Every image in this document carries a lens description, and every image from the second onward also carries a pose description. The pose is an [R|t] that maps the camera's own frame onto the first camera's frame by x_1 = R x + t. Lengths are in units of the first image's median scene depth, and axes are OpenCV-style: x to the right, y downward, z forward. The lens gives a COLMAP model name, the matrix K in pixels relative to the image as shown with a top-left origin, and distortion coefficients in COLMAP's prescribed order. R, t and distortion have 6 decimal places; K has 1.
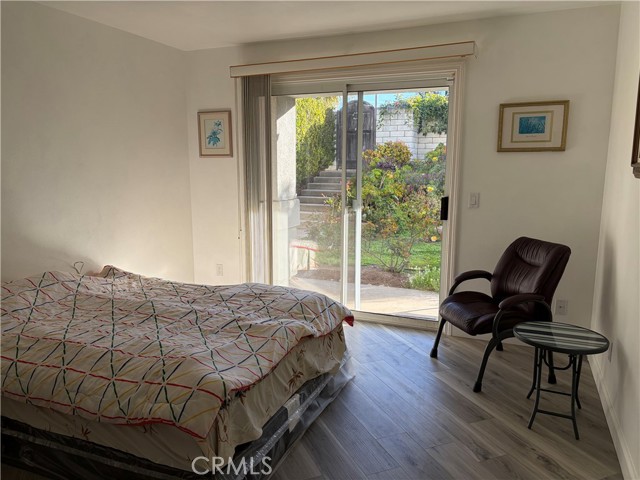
lens RADIAL K [[480.8, 0, 321.3], [0, 480.8, 242.5], [0, 0, 1]] dist [0.031410, -0.005798]
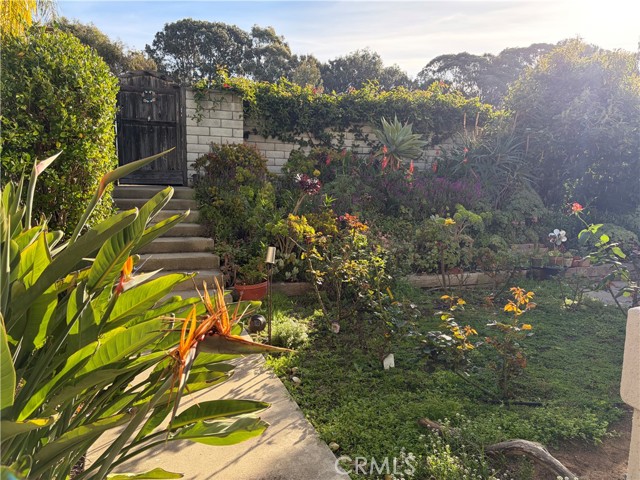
lens RADIAL K [[481.1, 0, 320.0], [0, 481.1, 240.0], [0, 0, 1]] dist [0.085719, -0.102468]
pose [[0.724732, -0.071716, 0.685289, -0.208536], [0.092181, 0.995720, 0.006715, -0.069838], [-0.682837, 0.058304, 0.728240, 0.429330]]
